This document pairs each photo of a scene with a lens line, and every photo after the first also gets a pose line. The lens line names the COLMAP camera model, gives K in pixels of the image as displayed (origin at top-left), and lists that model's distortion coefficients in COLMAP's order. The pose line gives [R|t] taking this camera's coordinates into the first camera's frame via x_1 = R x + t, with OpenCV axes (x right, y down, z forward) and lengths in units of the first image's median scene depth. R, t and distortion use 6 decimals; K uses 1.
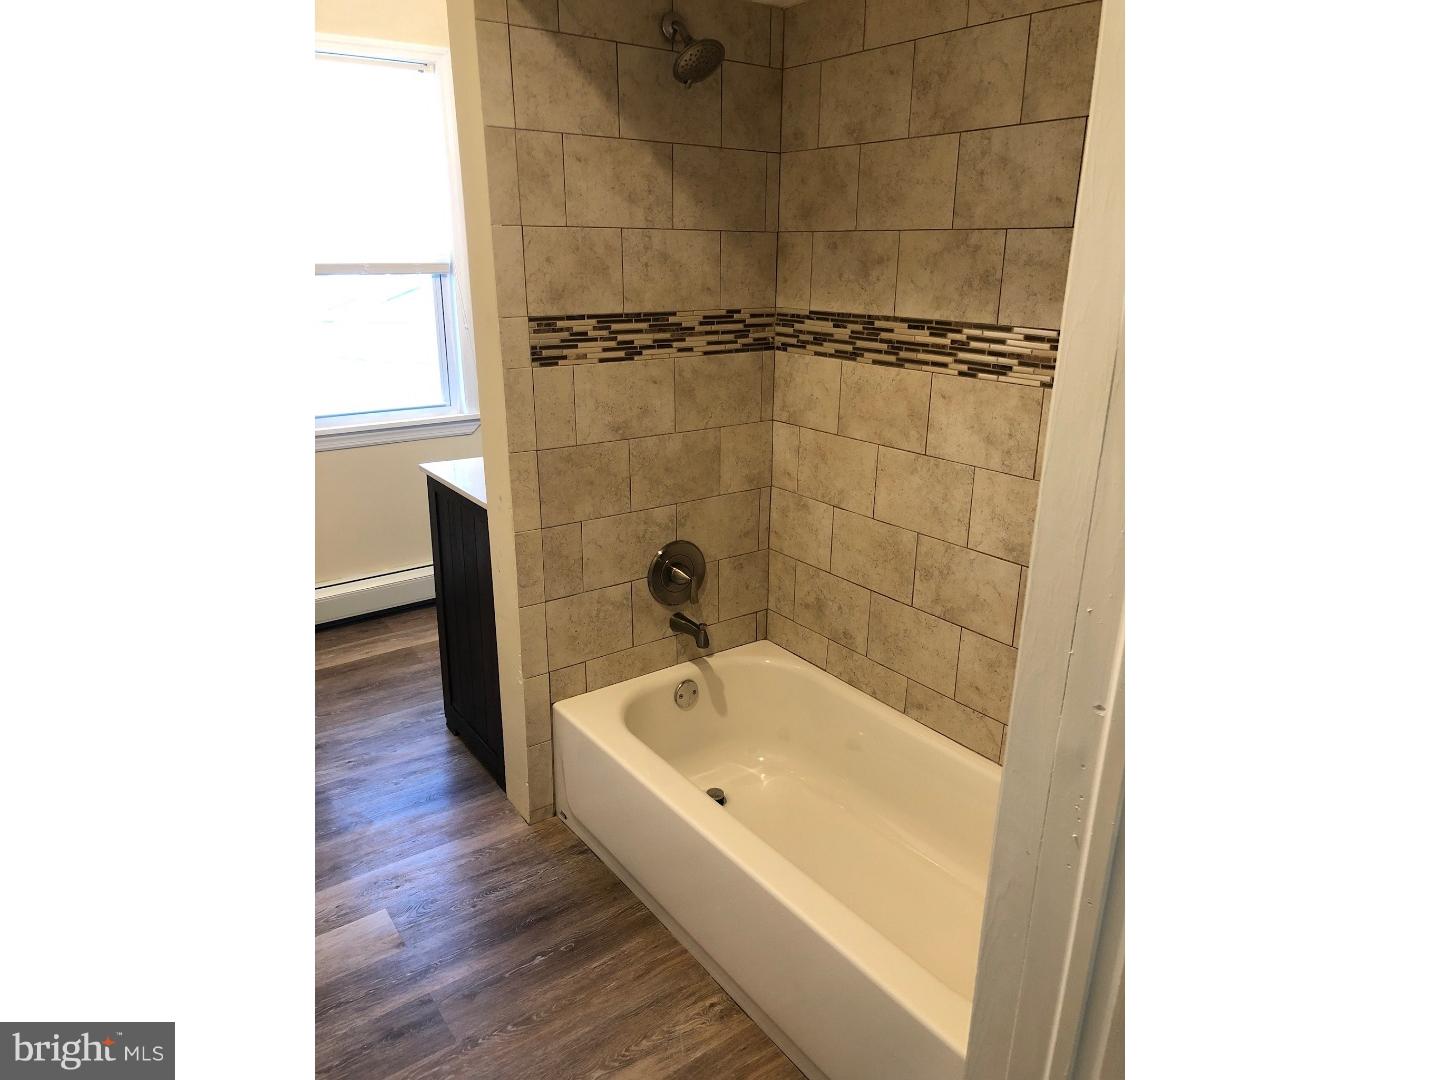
lens RADIAL K [[889.1, 0, 730.5], [0, 889.1, 536.0], [0, 0, 1]] dist [0.024004, -0.024827]
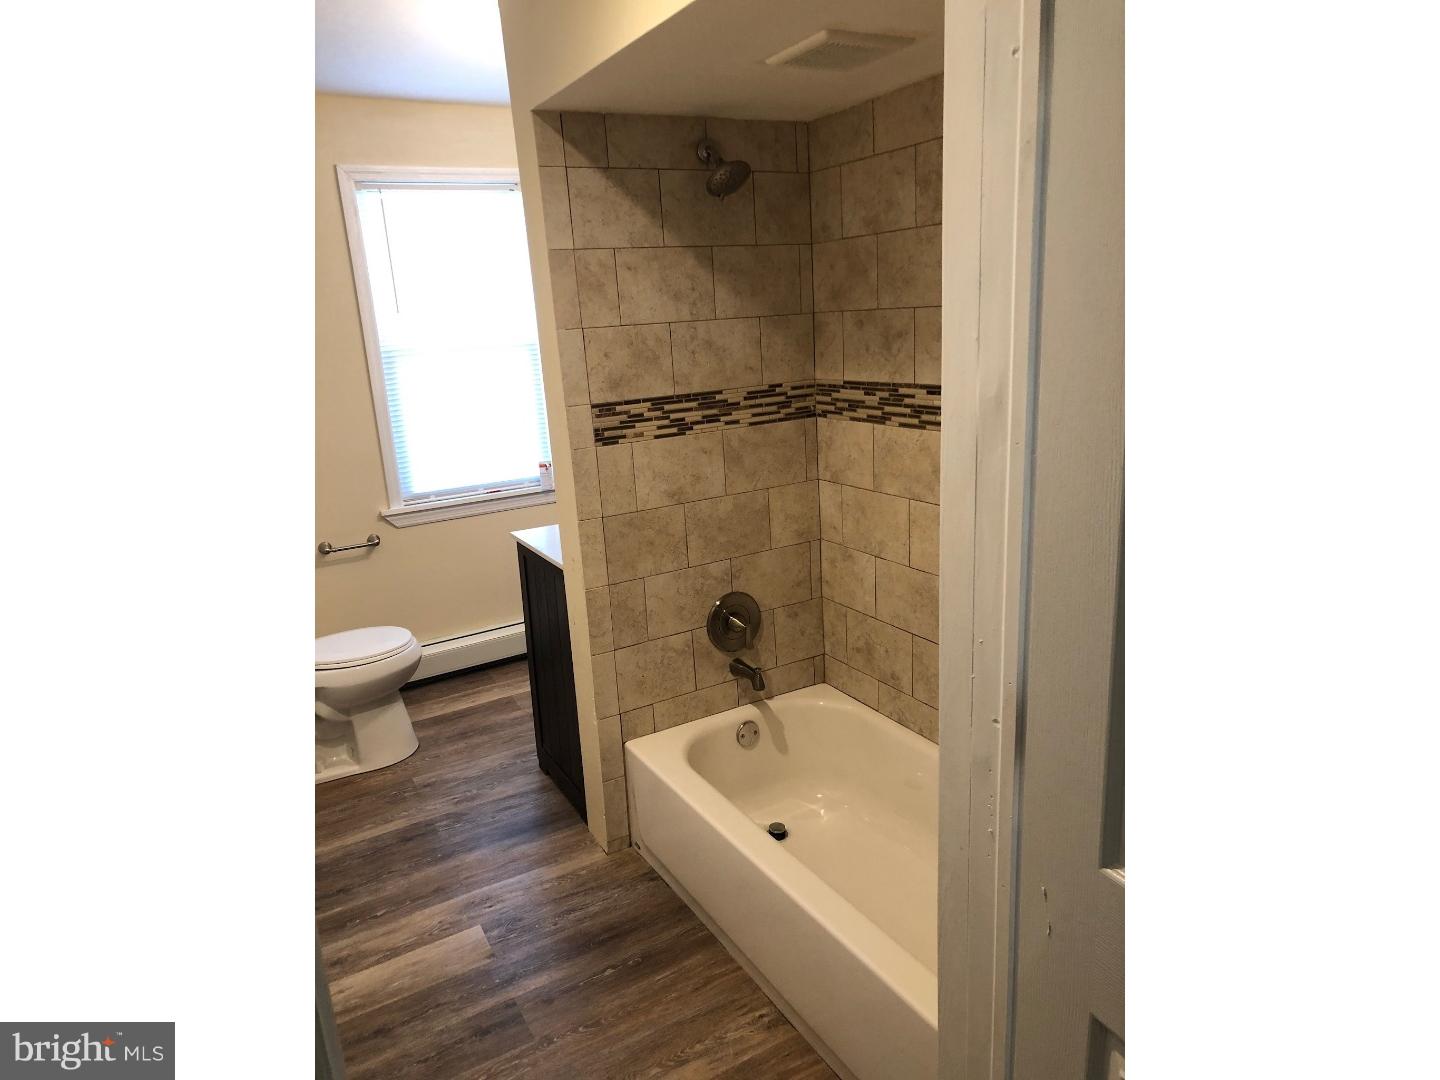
lens RADIAL K [[889.1, 0, 725.1], [0, 889.1, 529.4], [0, 0, 1]] dist [0.024004, -0.024827]
pose [[0.991139, -0.037942, -0.127292, 0.081568], [0.029662, 0.997357, -0.066323, -0.000073], [0.129472, 0.061960, 0.989645, -0.107943]]
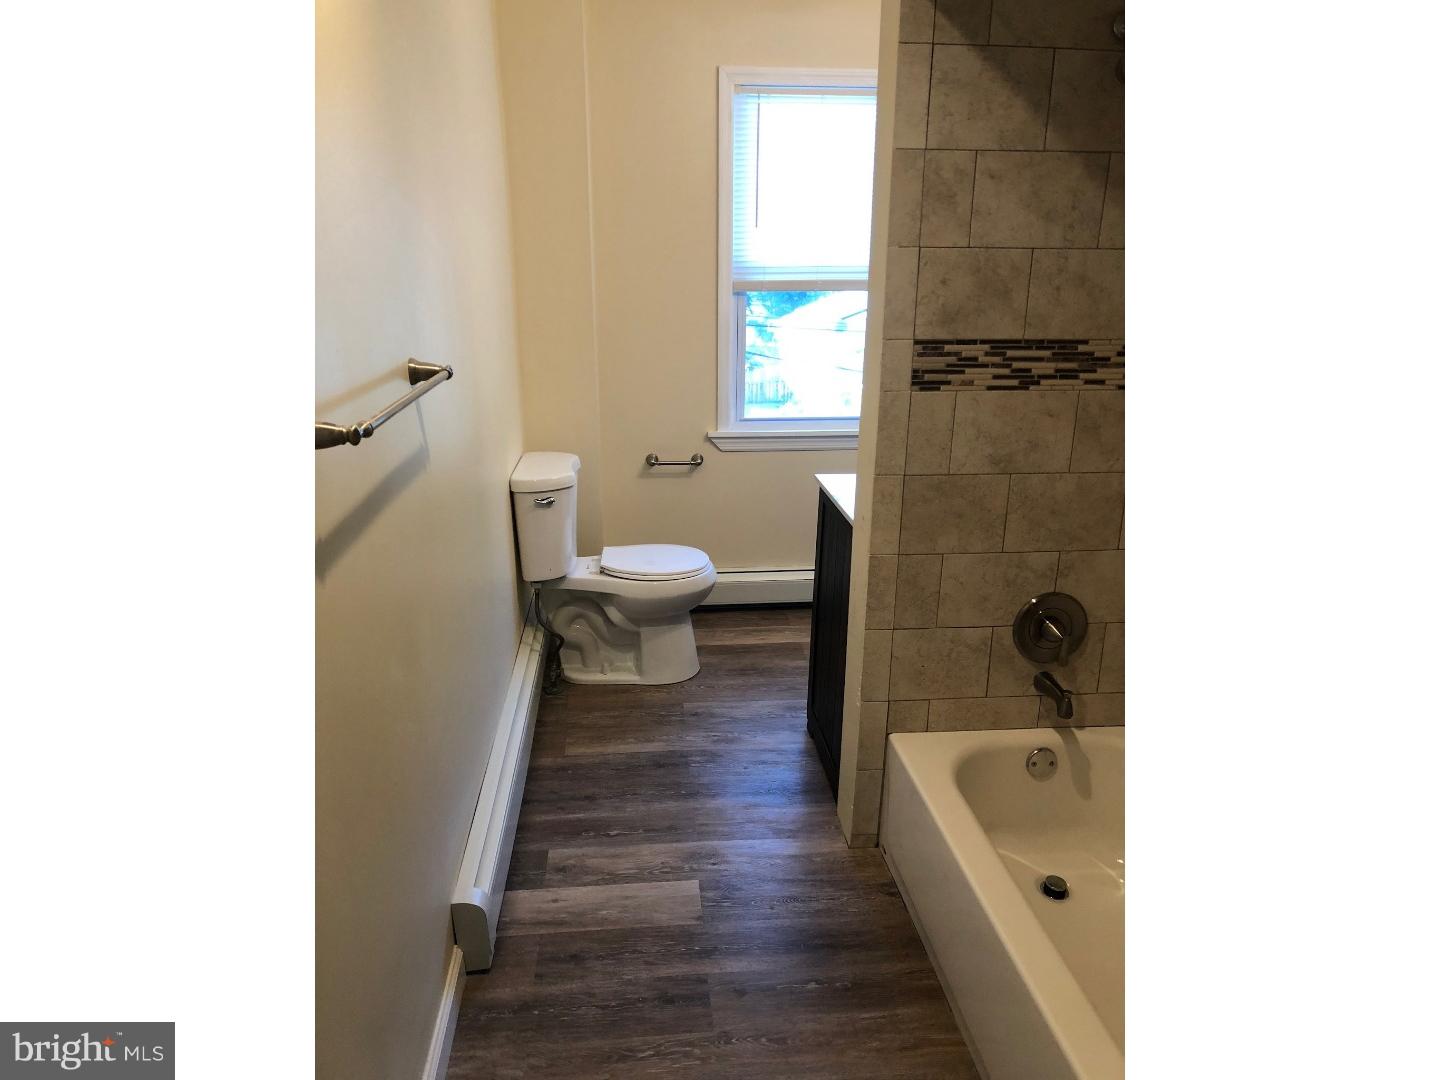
lens RADIAL K [[889.1, 0, 715.3], [0, 889.1, 527.5], [0, 0, 1]] dist [0.024004, -0.024827]
pose [[0.850177, 0.149765, -0.504748, 0.102575], [-0.160796, 0.986744, 0.021941, -0.026450], [0.501343, 0.062508, 0.862988, 0.054936]]
